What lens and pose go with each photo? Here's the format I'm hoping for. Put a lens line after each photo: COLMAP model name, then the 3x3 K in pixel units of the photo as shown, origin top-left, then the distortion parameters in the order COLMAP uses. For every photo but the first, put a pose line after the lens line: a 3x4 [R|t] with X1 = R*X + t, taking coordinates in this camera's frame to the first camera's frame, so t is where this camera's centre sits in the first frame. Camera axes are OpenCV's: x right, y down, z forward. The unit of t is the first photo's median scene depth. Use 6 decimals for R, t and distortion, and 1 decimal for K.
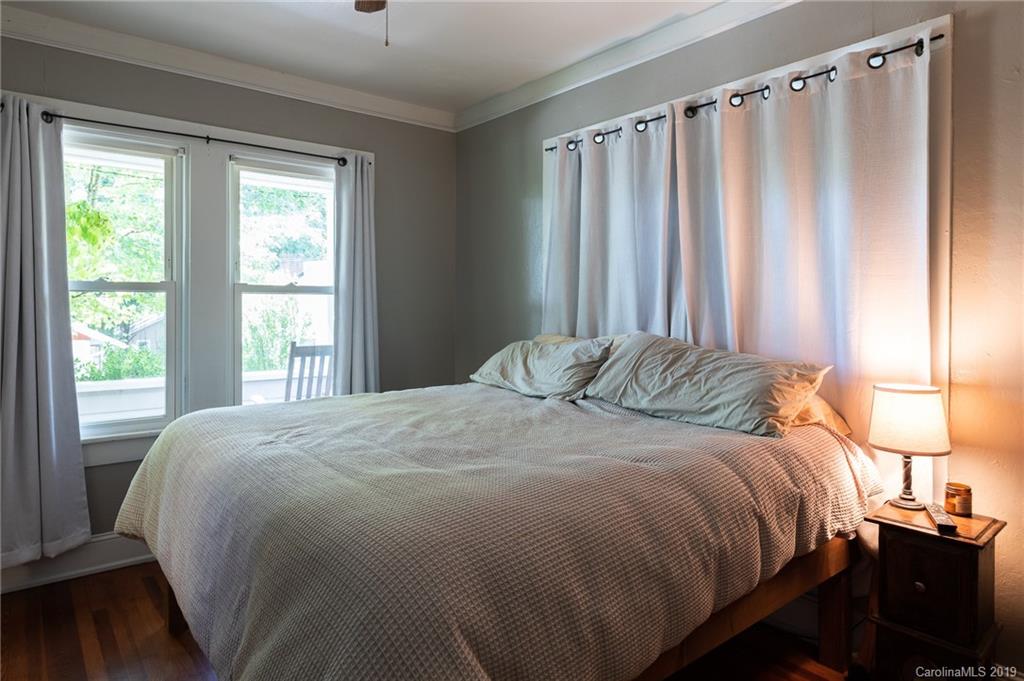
lens RADIAL K [[605.4, 0, 512.1], [0, 605.4, 305.1], [0, 0, 1]] dist [-0.000059, 0.000071]
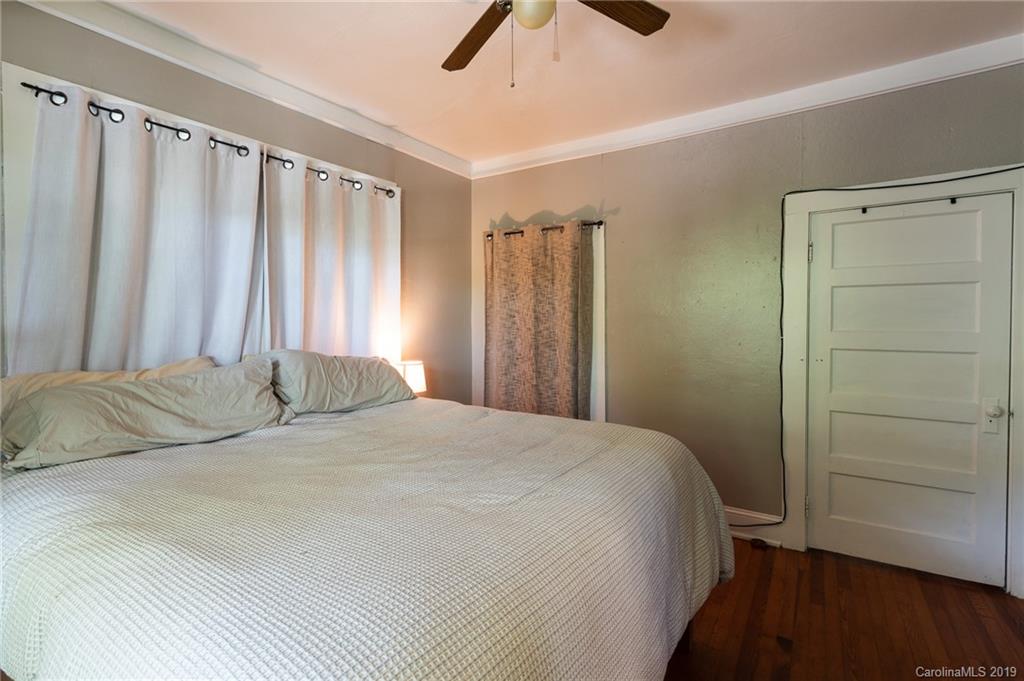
lens RADIAL K [[475.0, 0, 514.1], [0, 475.0, 333.6], [0, 0, 1]] dist [-0.002166, -0.000644]
pose [[-0.299632, -0.030428, 0.953570, -0.813099], [0.005592, 0.999418, 0.033648, -0.015107], [-0.954039, 0.015414, -0.299287, 0.934171]]
